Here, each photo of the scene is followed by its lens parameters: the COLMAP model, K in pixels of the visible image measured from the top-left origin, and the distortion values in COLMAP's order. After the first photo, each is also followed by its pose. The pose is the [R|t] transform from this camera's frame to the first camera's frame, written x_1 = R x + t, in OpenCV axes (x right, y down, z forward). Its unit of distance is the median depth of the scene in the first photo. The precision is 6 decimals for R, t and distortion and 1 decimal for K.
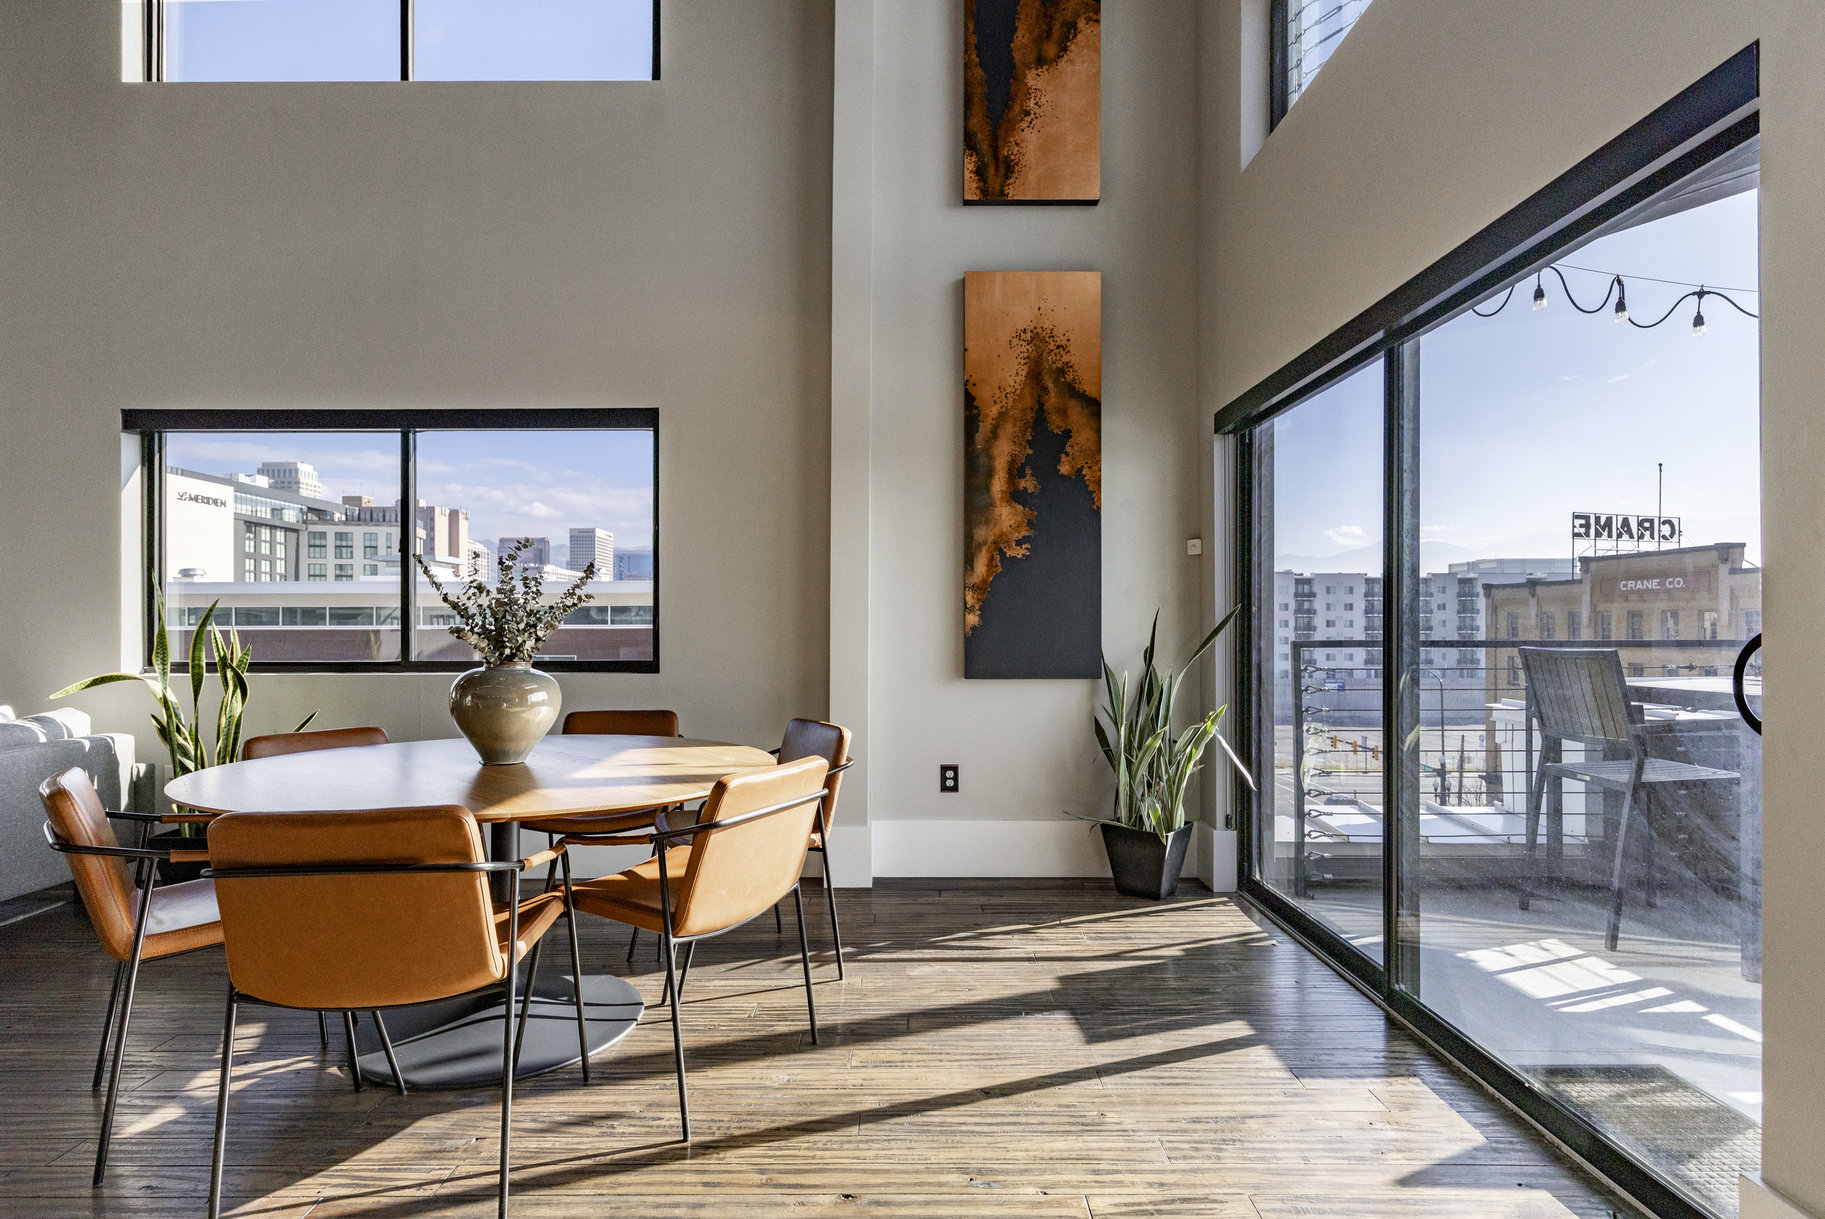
lens RADIAL K [[897.9, 0, 915.3], [0, 897.9, 621.8], [0, 0, 1]] dist [-0.015780, -0.000823]
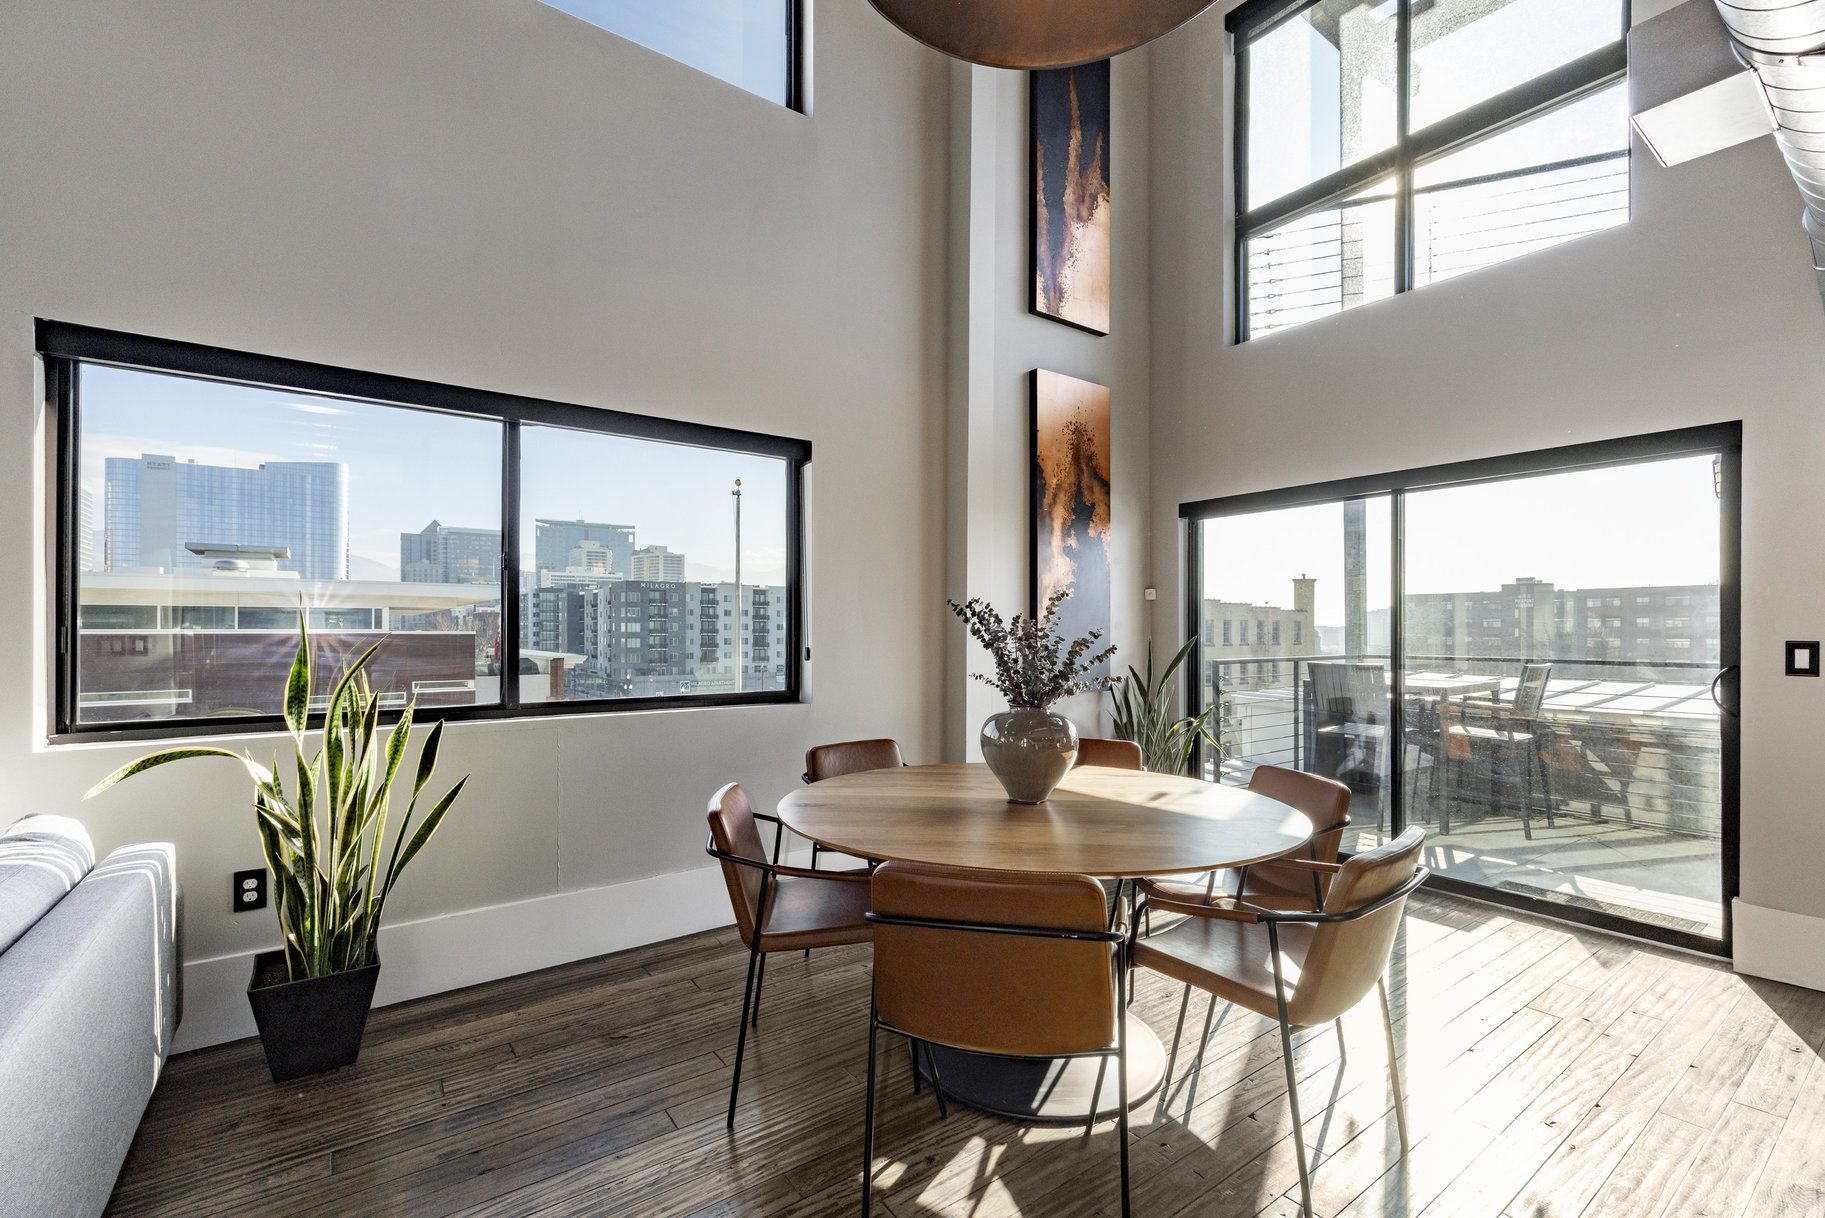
lens RADIAL K [[797.1, 0, 911.4], [0, 797.1, 610.0], [0, 0, 1]] dist [-0.000820, 0.000020]
pose [[0.803476, 0.015440, 0.595137, -0.739828], [-0.005240, 0.999808, -0.018865, -0.032778], [-0.595314, 0.012039, 0.803403, 0.217229]]
